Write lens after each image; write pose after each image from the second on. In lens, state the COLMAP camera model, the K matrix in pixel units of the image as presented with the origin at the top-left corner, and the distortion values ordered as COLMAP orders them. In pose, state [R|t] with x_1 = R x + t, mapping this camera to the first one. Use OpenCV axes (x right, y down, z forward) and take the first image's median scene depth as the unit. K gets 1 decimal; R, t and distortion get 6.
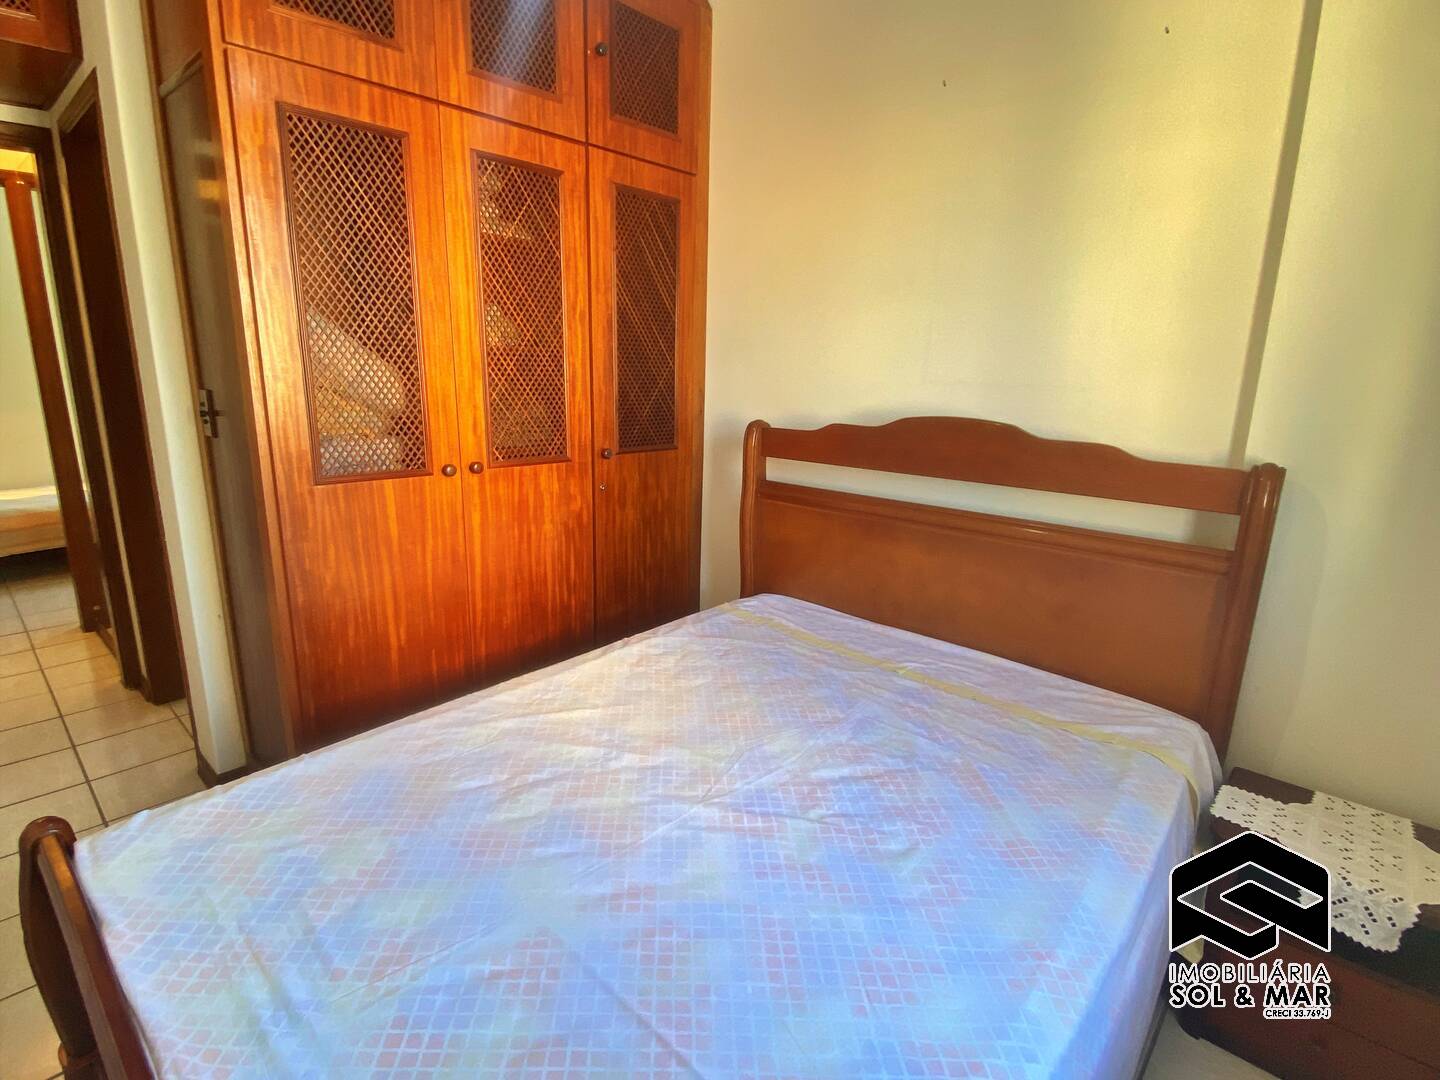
lens RADIAL K [[720.1, 0, 716.0], [0, 720.1, 529.9], [0, 0, 1]] dist [0.033541, -0.027185]
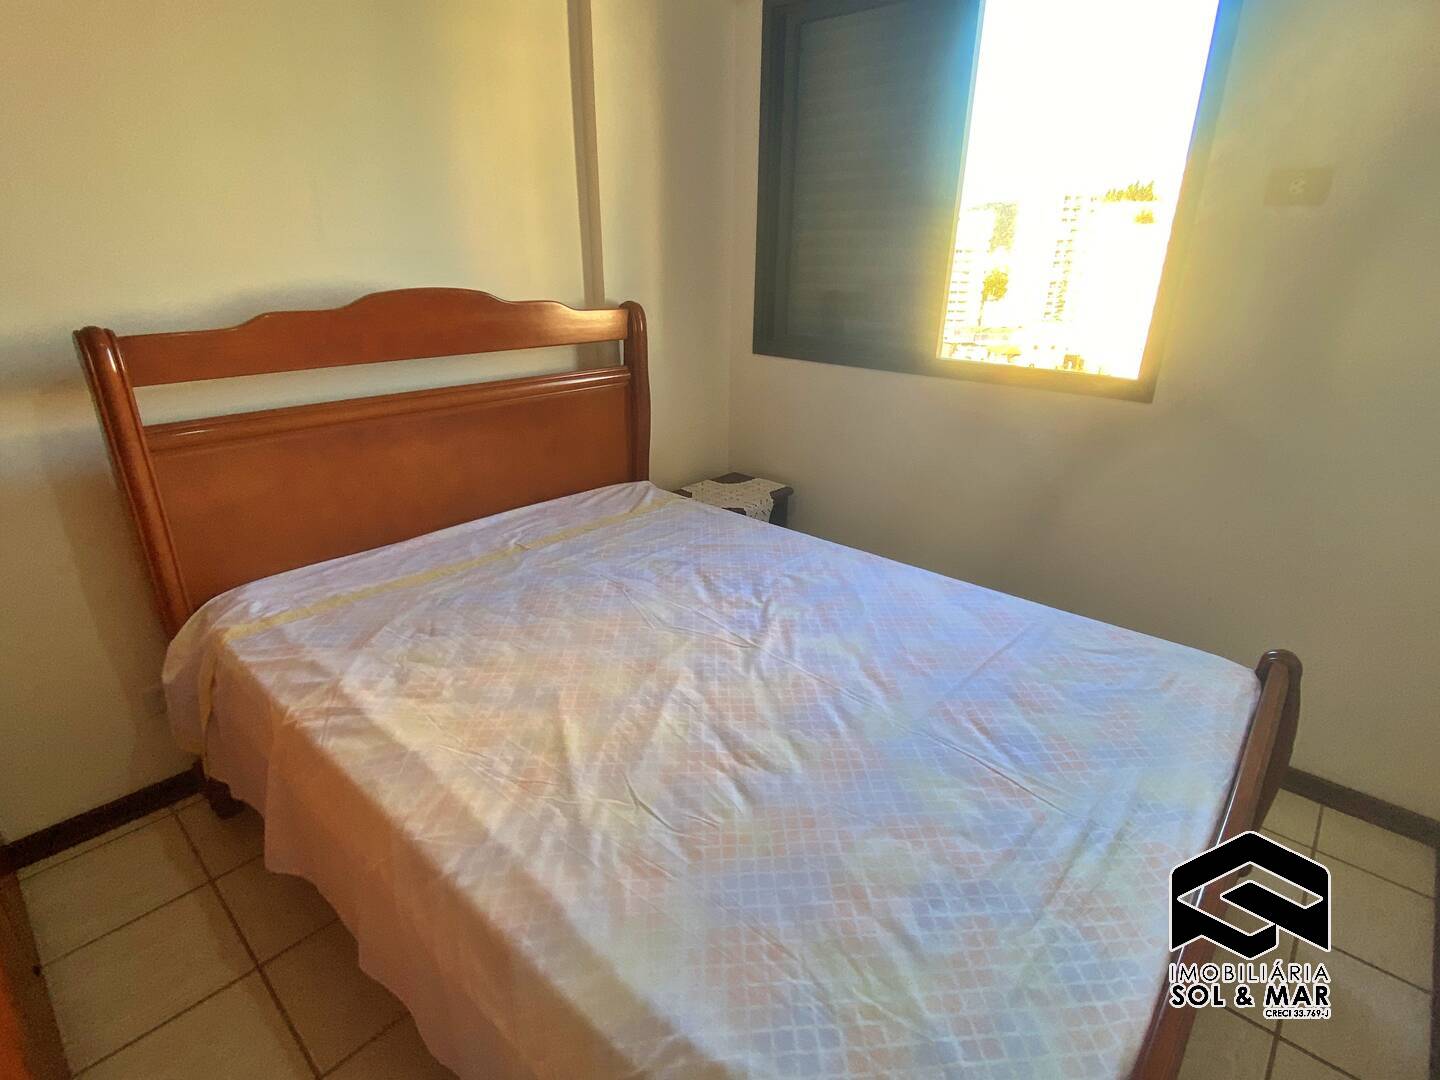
lens RADIAL K [[720.1, 0, 716.0], [0, 720.1, 529.9], [0, 0, 1]] dist [0.033541, -0.027185]
pose [[-0.013785, -0.378836, 0.925361, -0.745626], [0.212546, 0.903189, 0.372925, -0.165147], [-0.977054, 0.201823, 0.068070, 0.713635]]
